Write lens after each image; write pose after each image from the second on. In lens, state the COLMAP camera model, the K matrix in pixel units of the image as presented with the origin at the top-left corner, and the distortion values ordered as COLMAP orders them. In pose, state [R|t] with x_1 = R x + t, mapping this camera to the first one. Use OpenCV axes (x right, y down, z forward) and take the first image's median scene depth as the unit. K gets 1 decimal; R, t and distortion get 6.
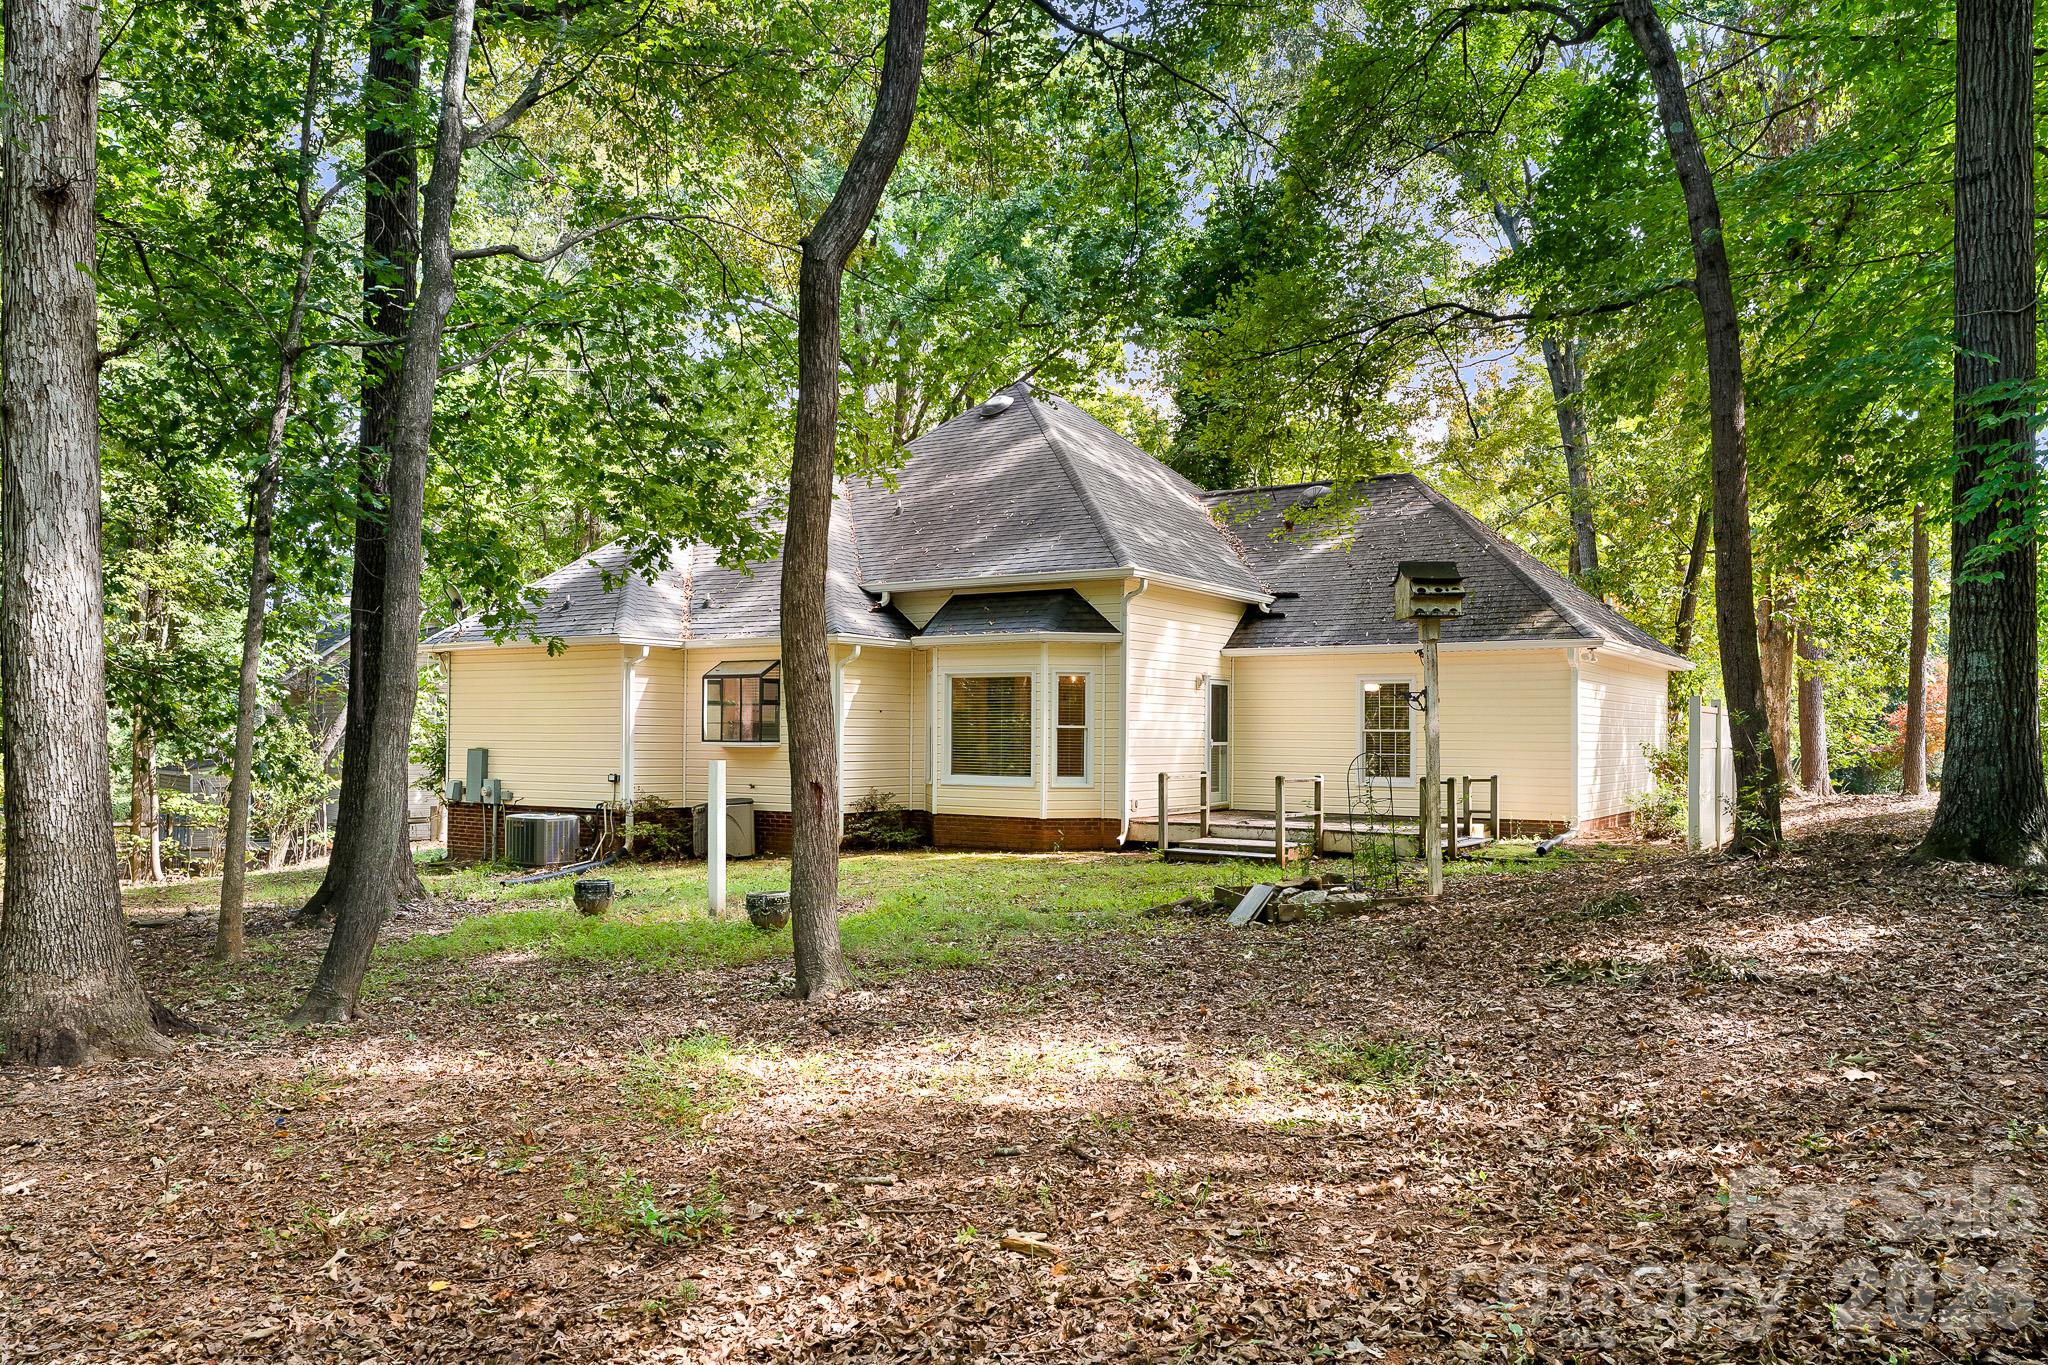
lens RADIAL K [[1492.8, 0, 1025.2], [0, 1492.8, 693.9], [0, 0, 1]] dist [0.047314, 0.000886]
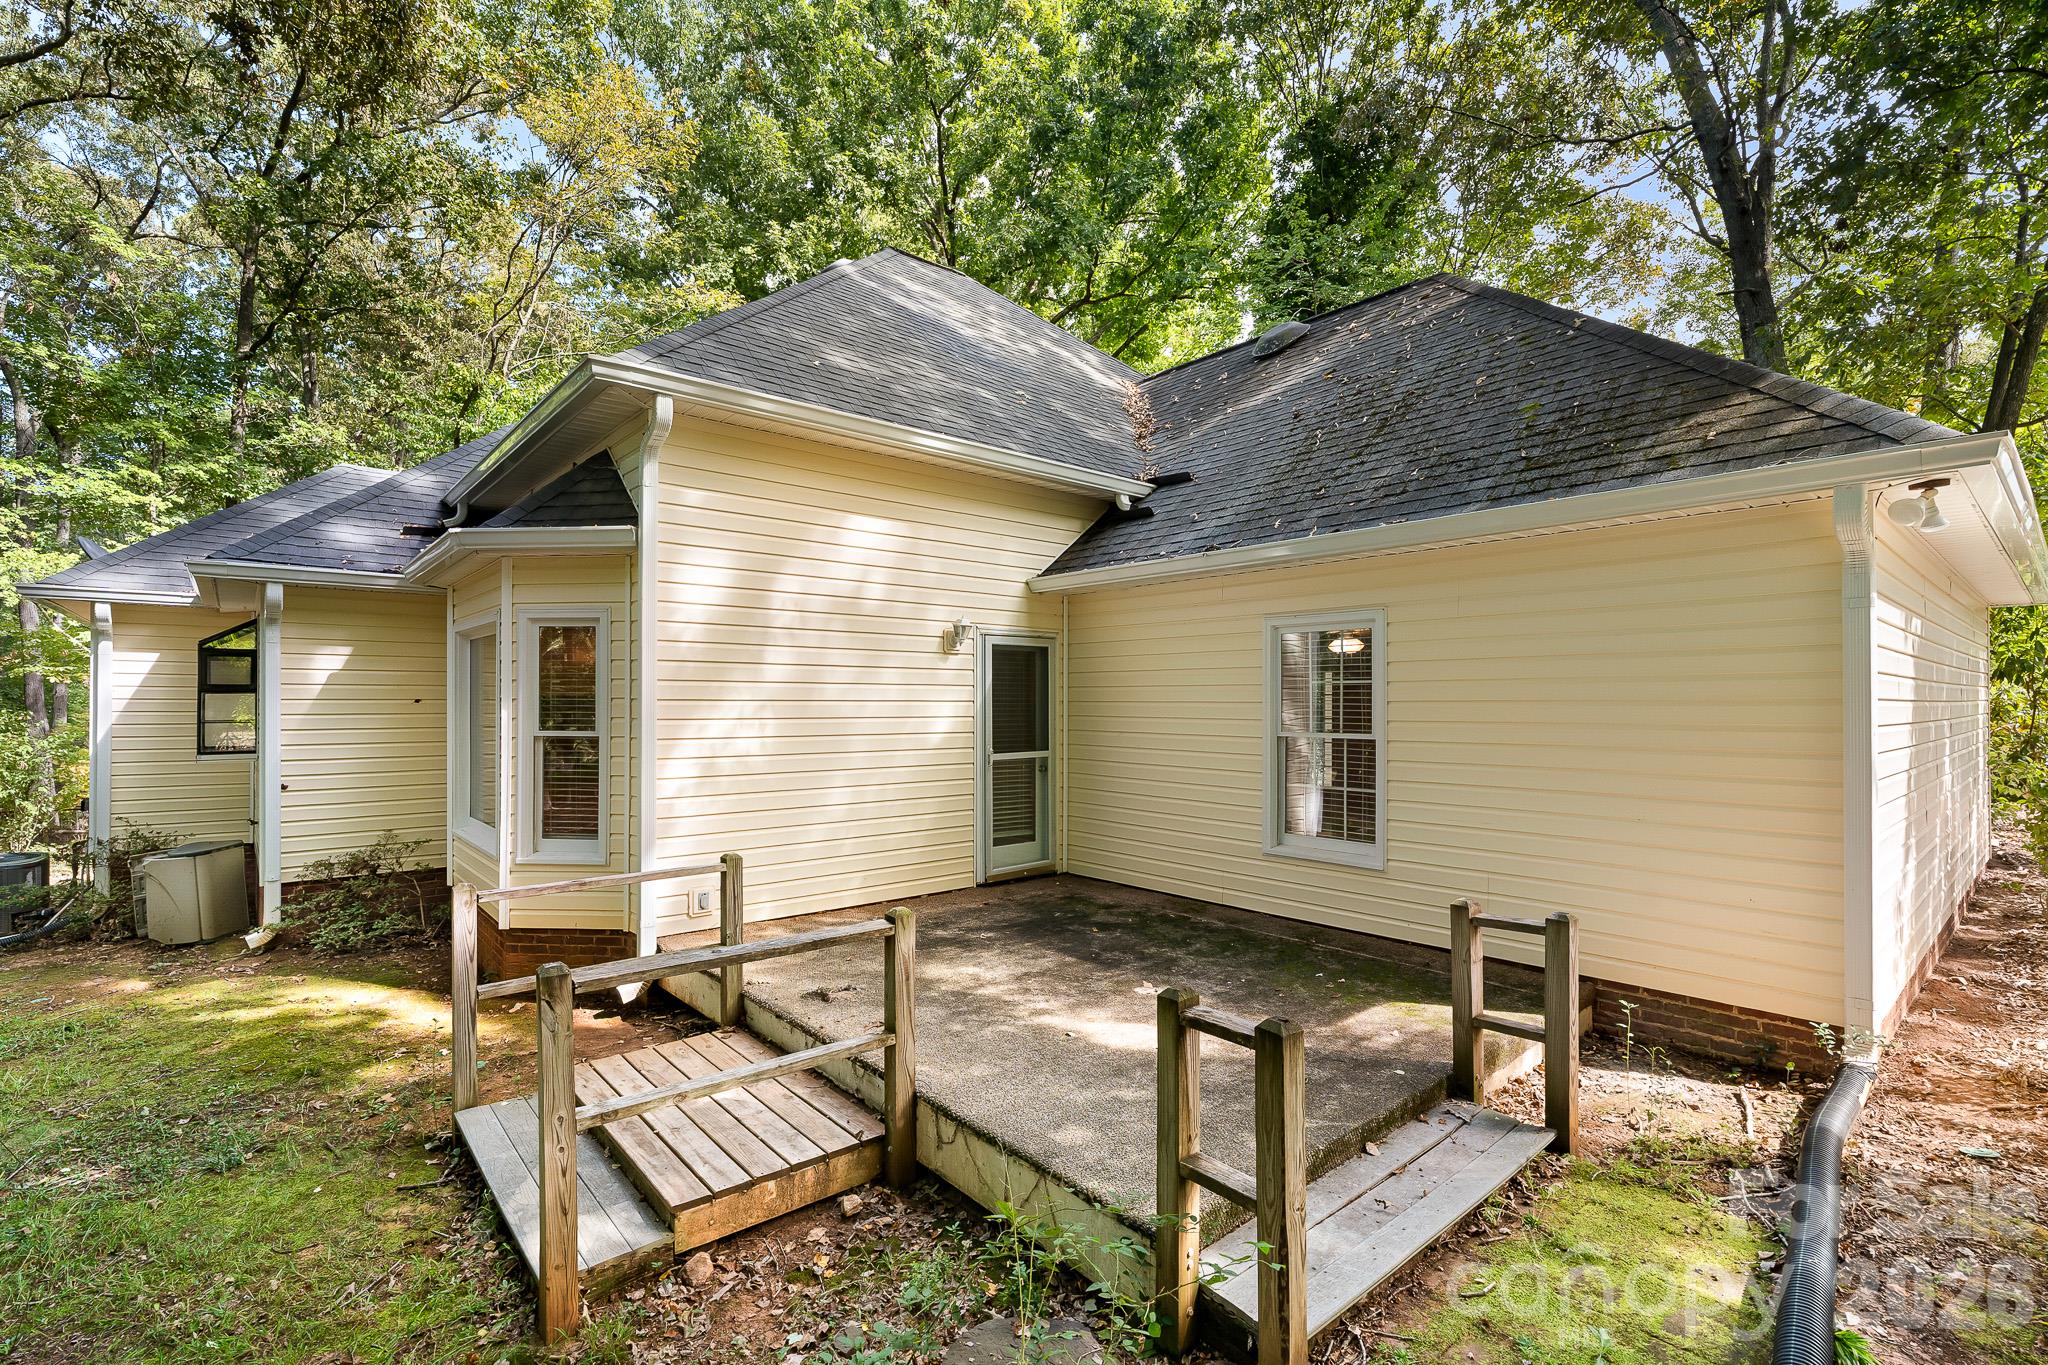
lens RADIAL K [[926.4, 0, 1023.2], [0, 926.4, 691.7], [0, 0, 1]] dist [-0.006168, 0.002976]
pose [[0.957720, -0.010804, -0.287500, 0.244642], [0.015249, 0.999796, 0.013225, 0.006985], [0.287299, -0.017050, 0.957689, 0.737813]]
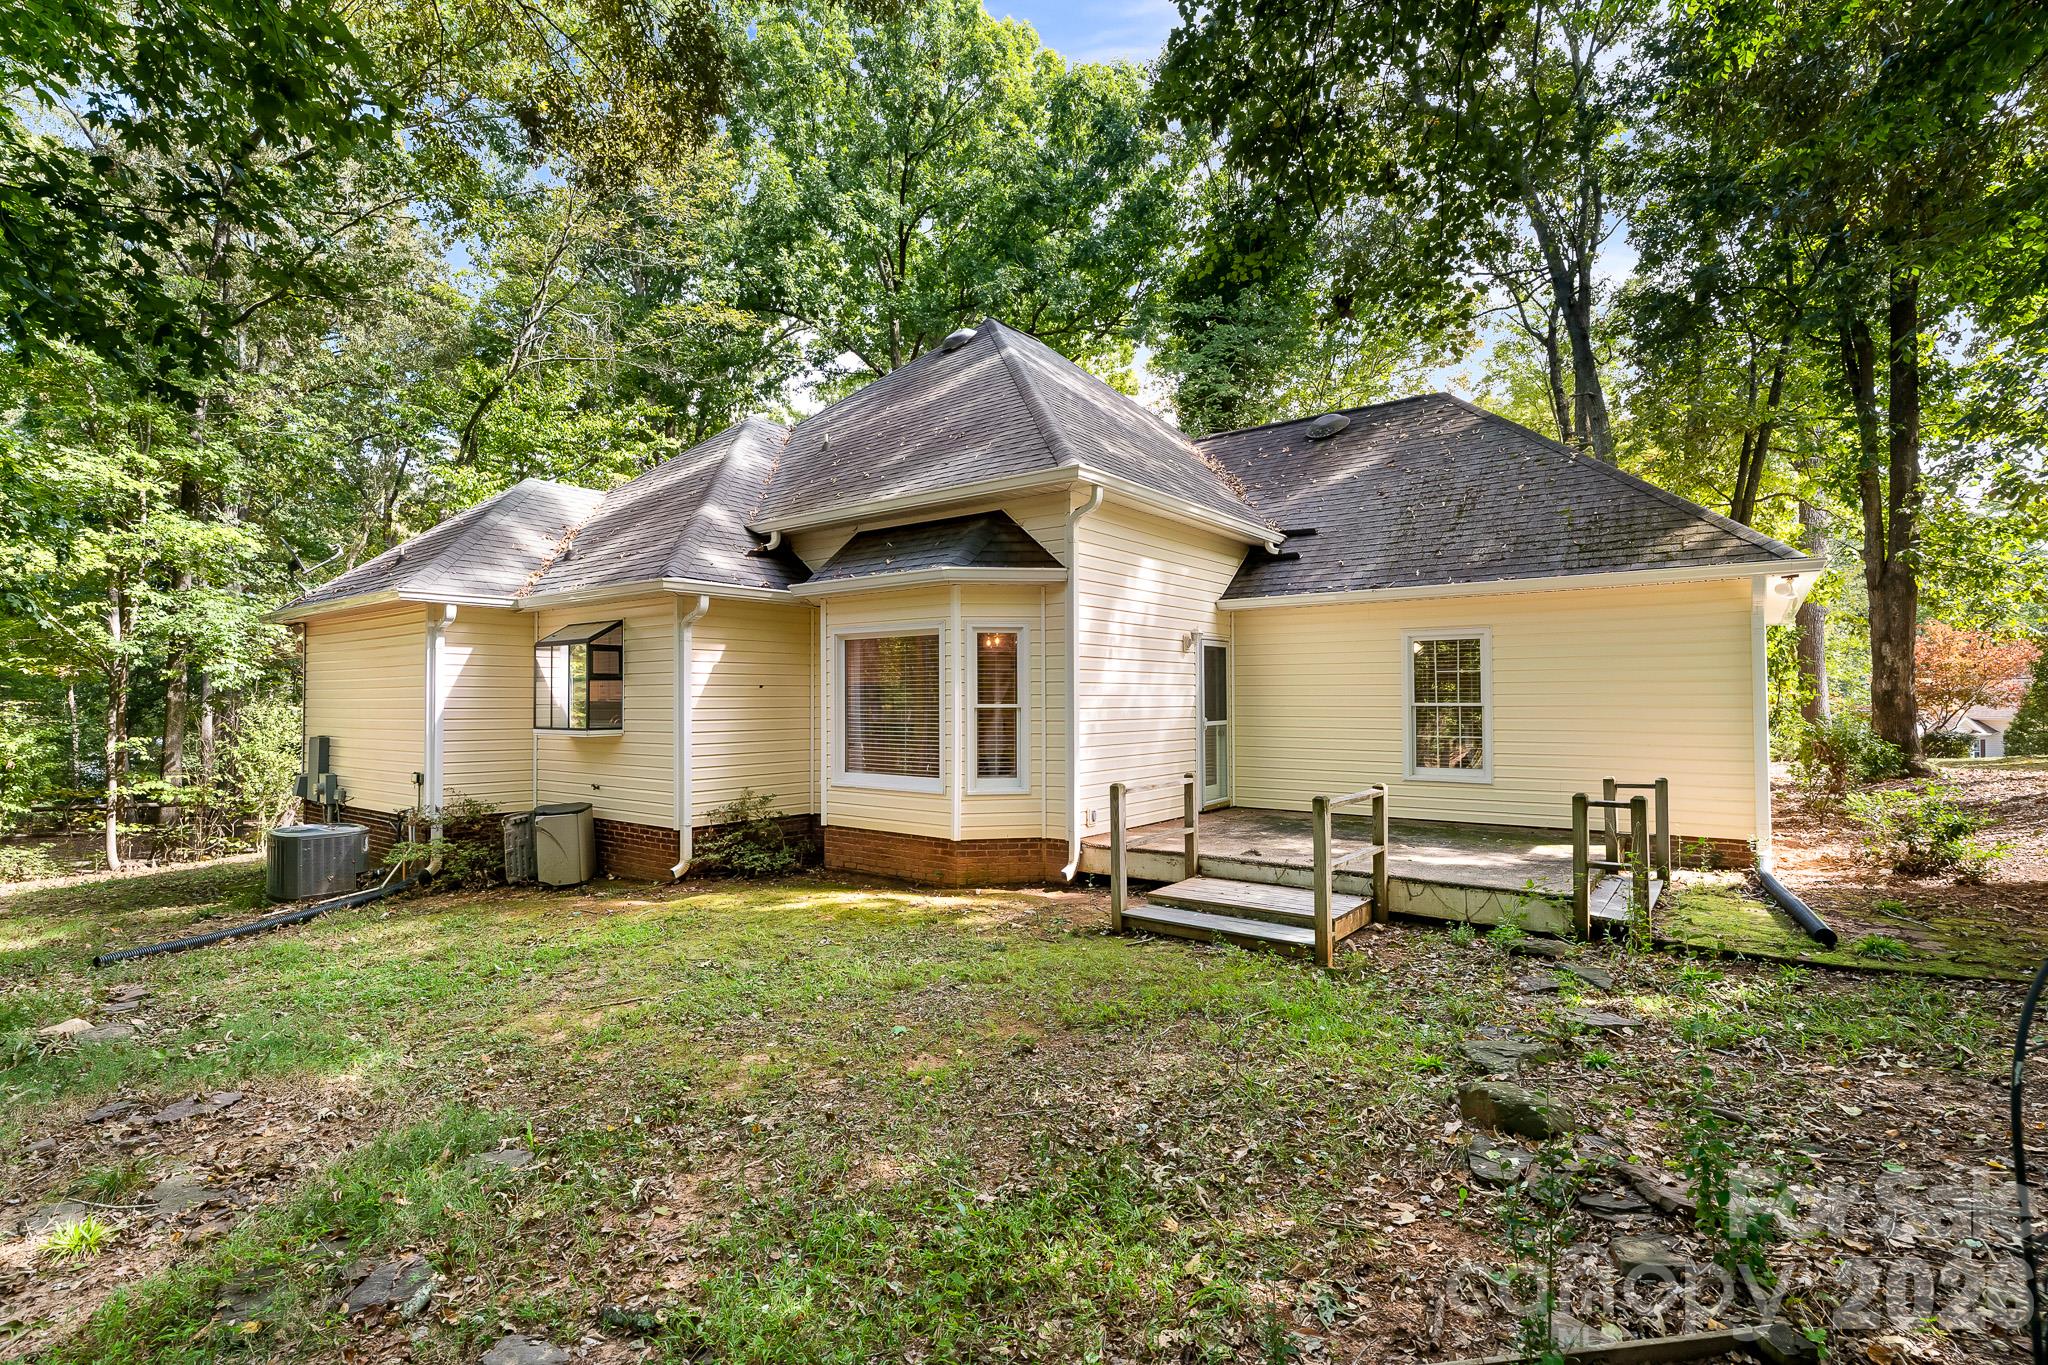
lens RADIAL K [[958.1, 0, 1021.9], [0, 958.1, 673.1], [0, 0, 1]] dist [-0.003664, 0.000585]
pose [[0.996648, -0.014244, -0.080564, 0.076207], [0.014447, 0.999894, 0.001932, 0.006077], [0.080528, -0.003089, 0.996748, 0.540759]]
